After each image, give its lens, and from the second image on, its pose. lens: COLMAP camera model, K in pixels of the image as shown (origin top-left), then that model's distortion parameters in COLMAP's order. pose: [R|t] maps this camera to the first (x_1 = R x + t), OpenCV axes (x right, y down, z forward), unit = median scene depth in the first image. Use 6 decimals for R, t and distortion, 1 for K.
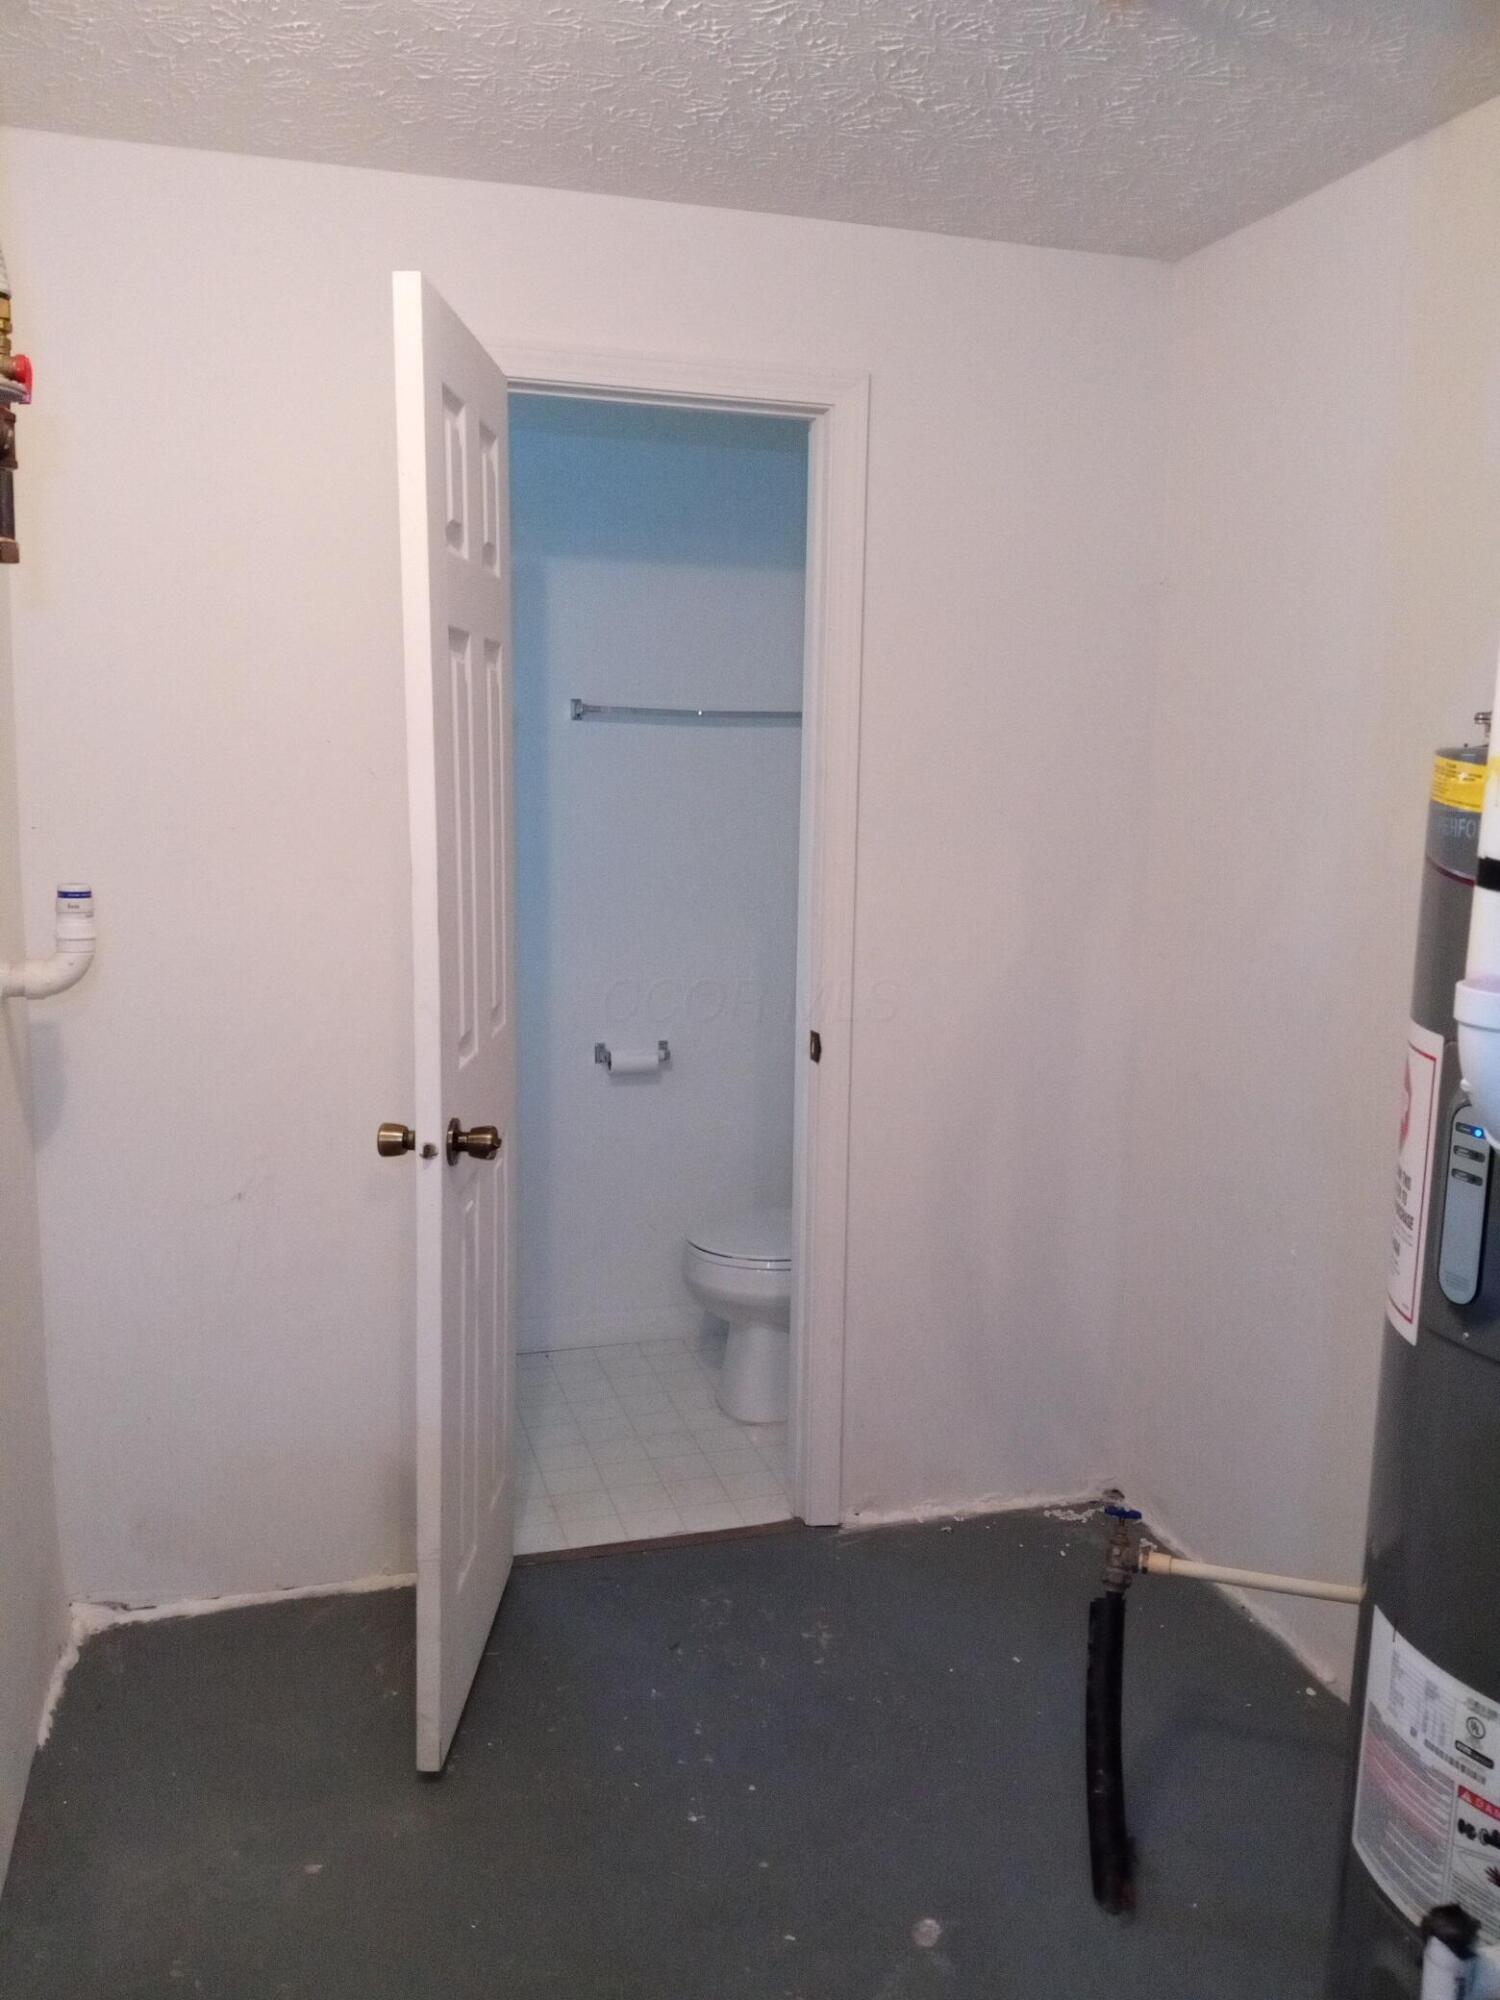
lens RADIAL K [[1609.7, 0, 745.3], [0, 1609.7, 1006.4], [0, 0, 1]] dist [-0.007358, -0.010145]
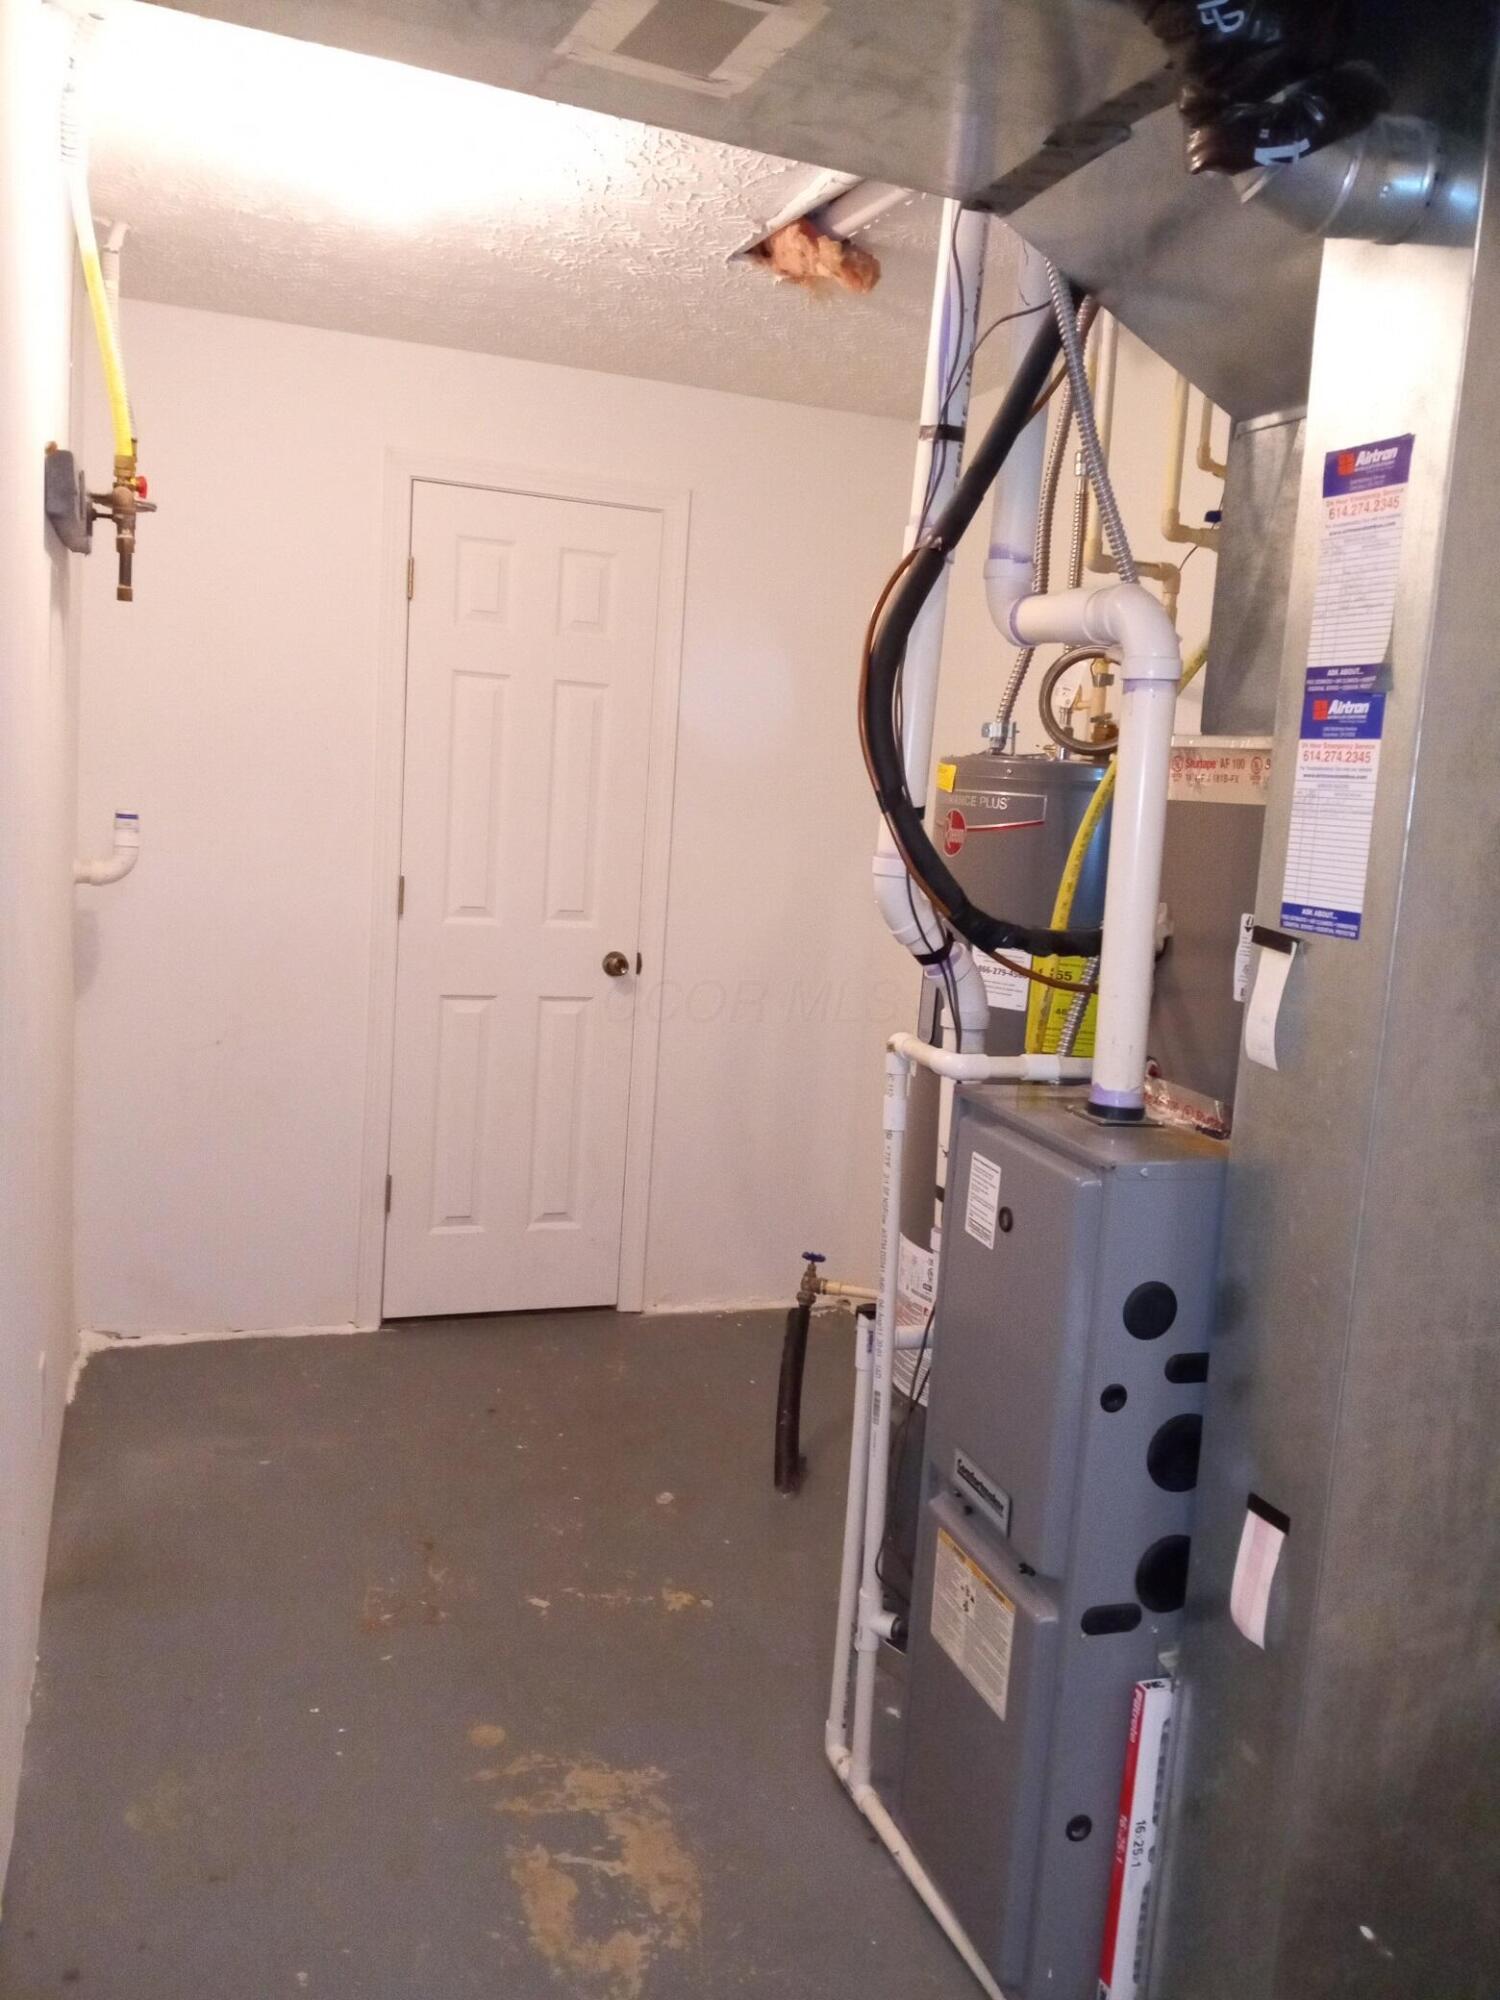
lens RADIAL K [[1609.7, 0, 758.4], [0, 1609.7, 995.2], [0, 0, 1]] dist [-0.007358, -0.010145]
pose [[0.996490, 0.041074, 0.072943, 0.055020], [-0.039626, 0.998990, -0.021187, 0.091057], [-0.073740, 0.018222, 0.997111, -0.456754]]
